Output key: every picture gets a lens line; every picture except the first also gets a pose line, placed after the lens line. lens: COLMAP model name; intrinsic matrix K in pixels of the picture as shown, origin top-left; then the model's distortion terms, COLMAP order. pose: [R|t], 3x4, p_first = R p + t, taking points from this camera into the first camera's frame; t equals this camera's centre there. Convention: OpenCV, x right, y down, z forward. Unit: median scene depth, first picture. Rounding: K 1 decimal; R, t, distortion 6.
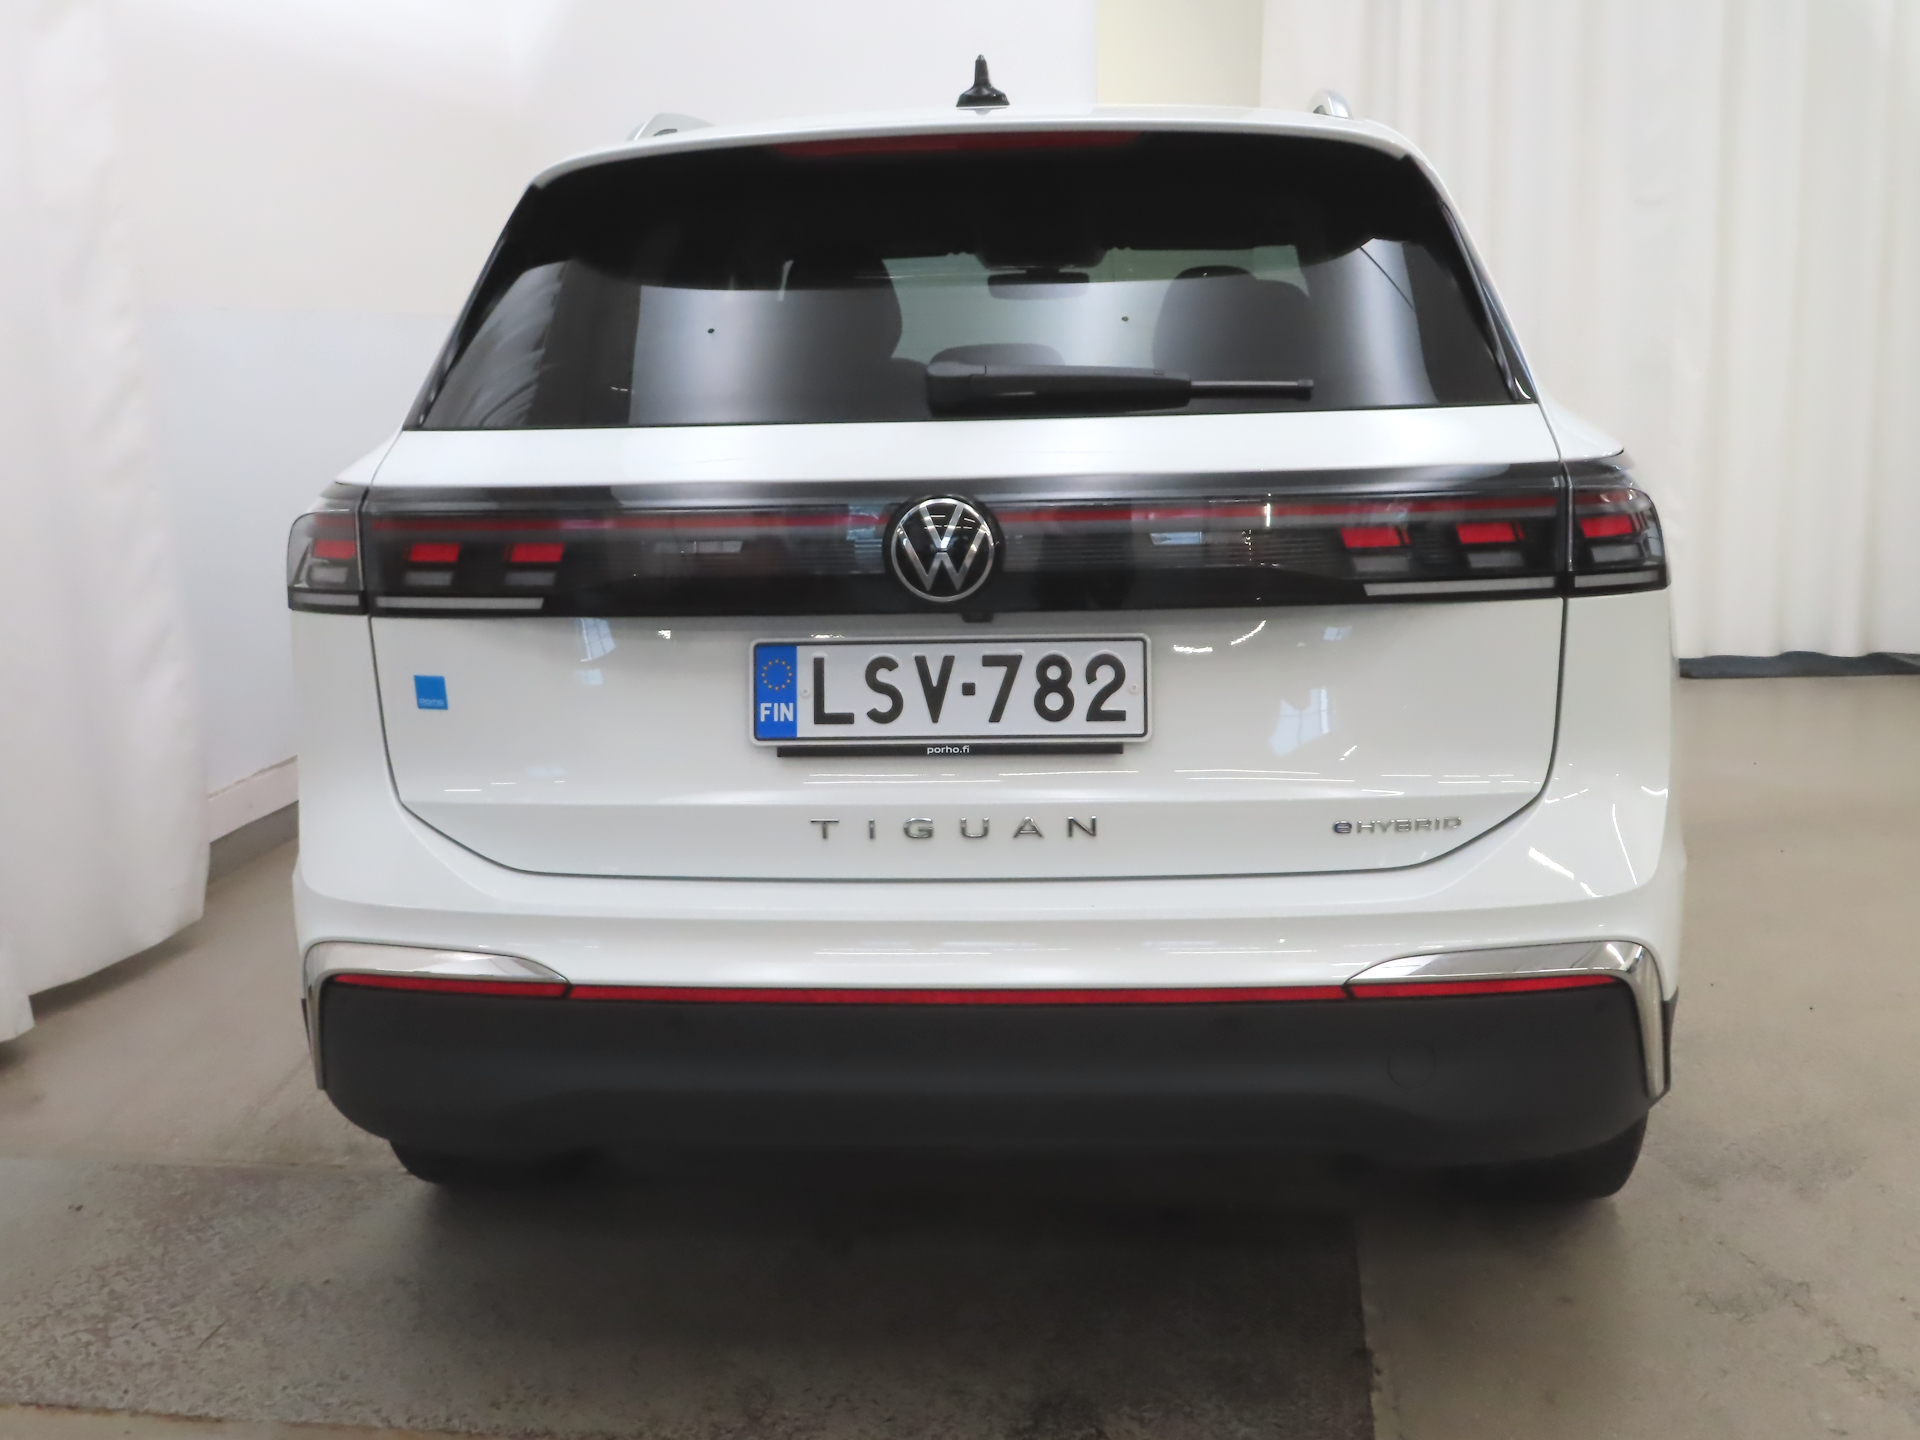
lens RADIAL K [[1671.9, 0, 960.0], [0, 1671.9, 720.0], [0, 0, 1]] dist [0.002382, 0.000201]
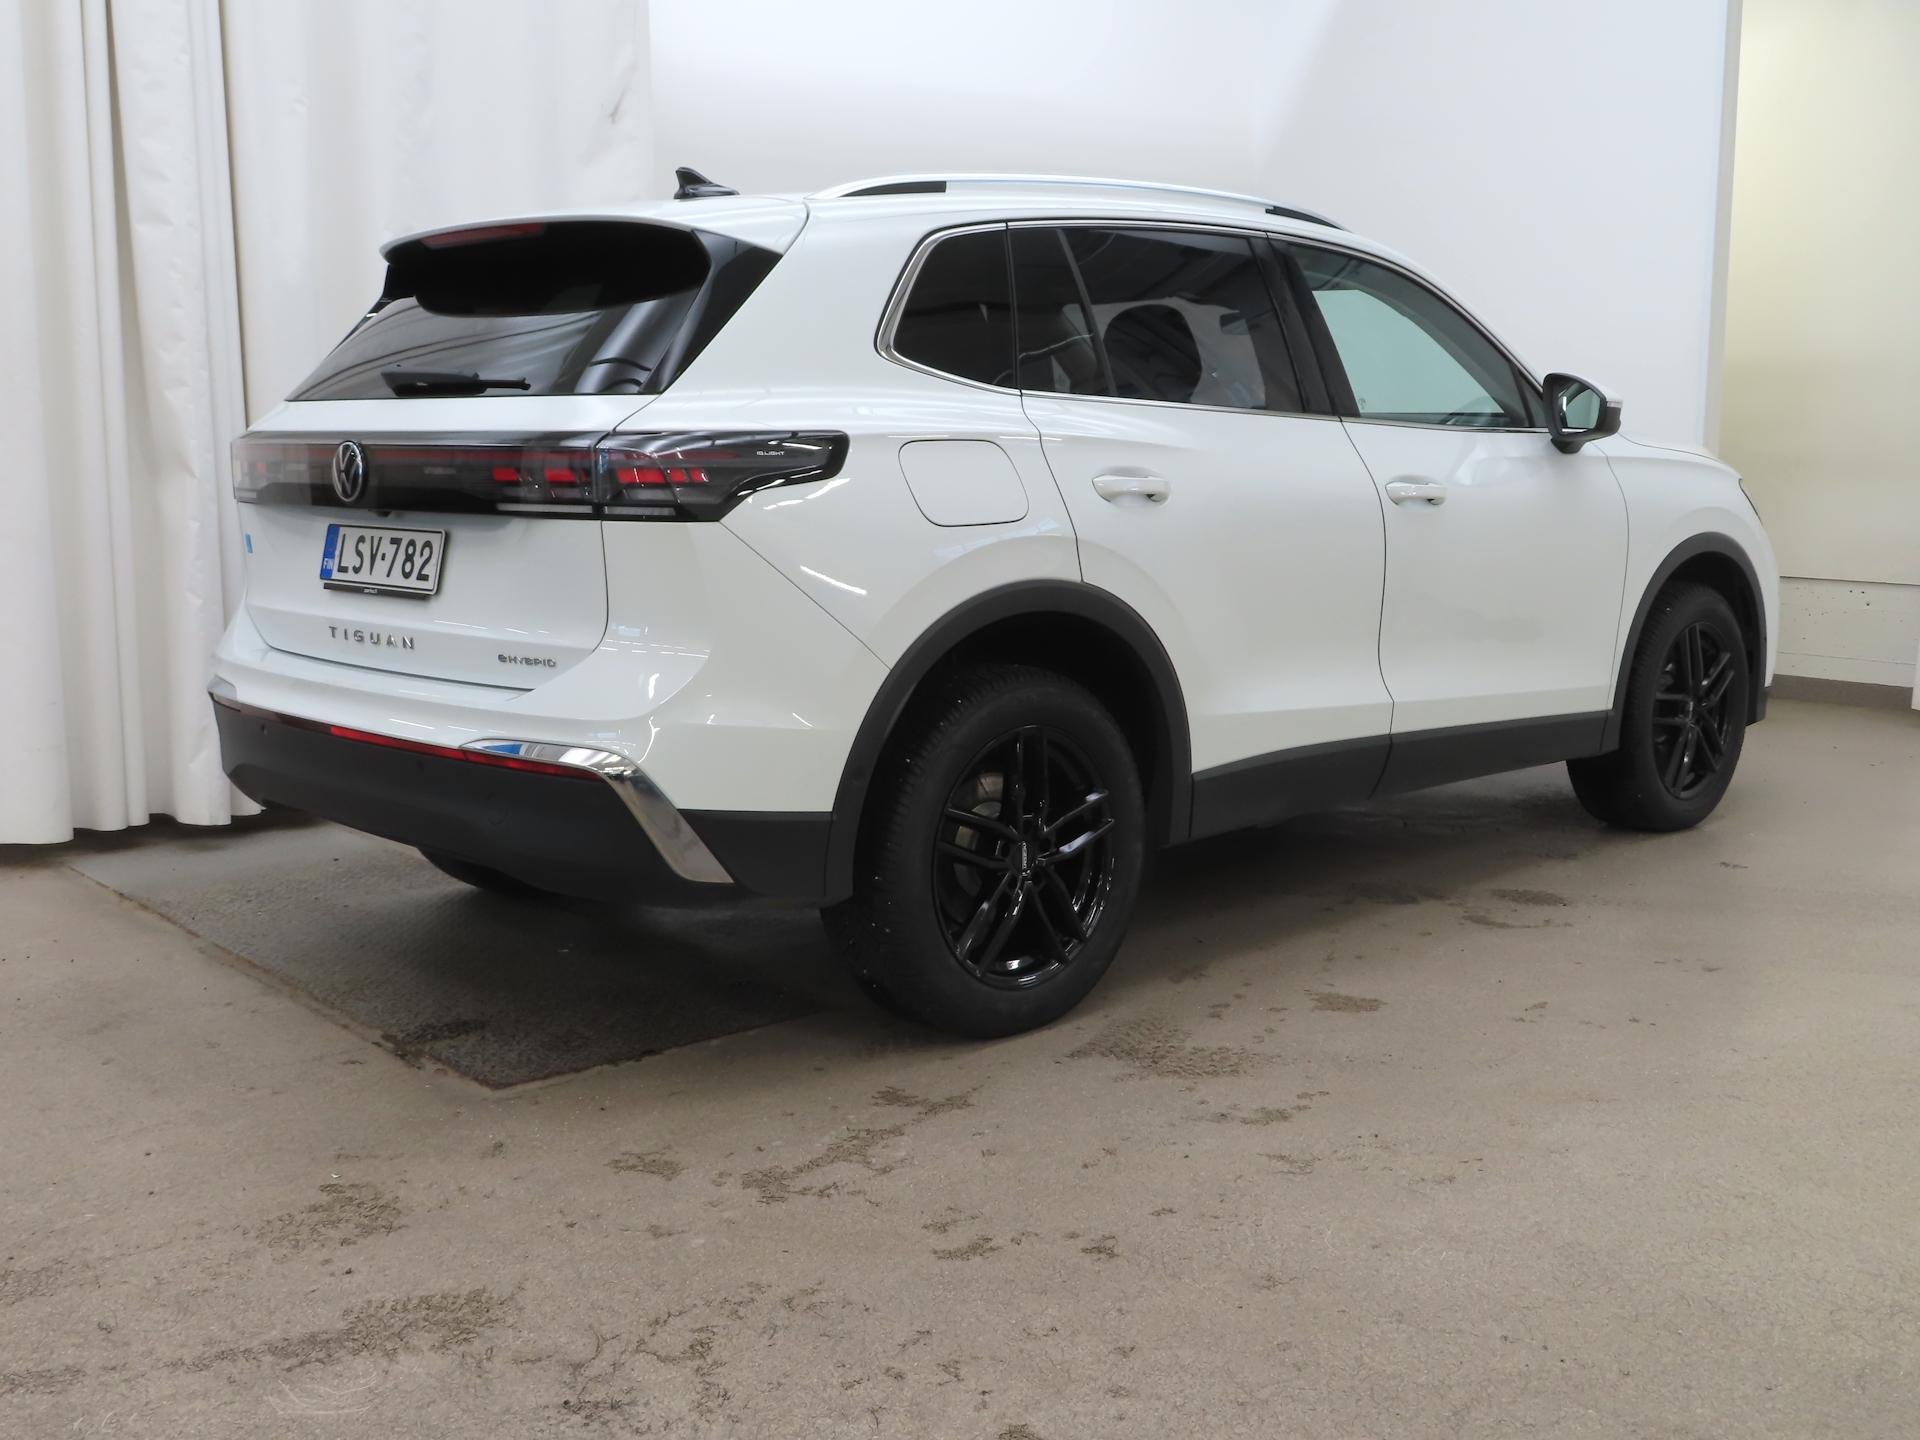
lens RADIAL K [[1671.9, 0, 960.0], [0, 1671.9, 720.0], [0, 0, 1]] dist [0.002382, 0.000201]
pose [[0.809523, 0.125048, -0.573616, 1.470262], [-0.127885, 0.991150, 0.035591, 0.010576], [0.572991, 0.044545, 0.818351, -0.046369]]
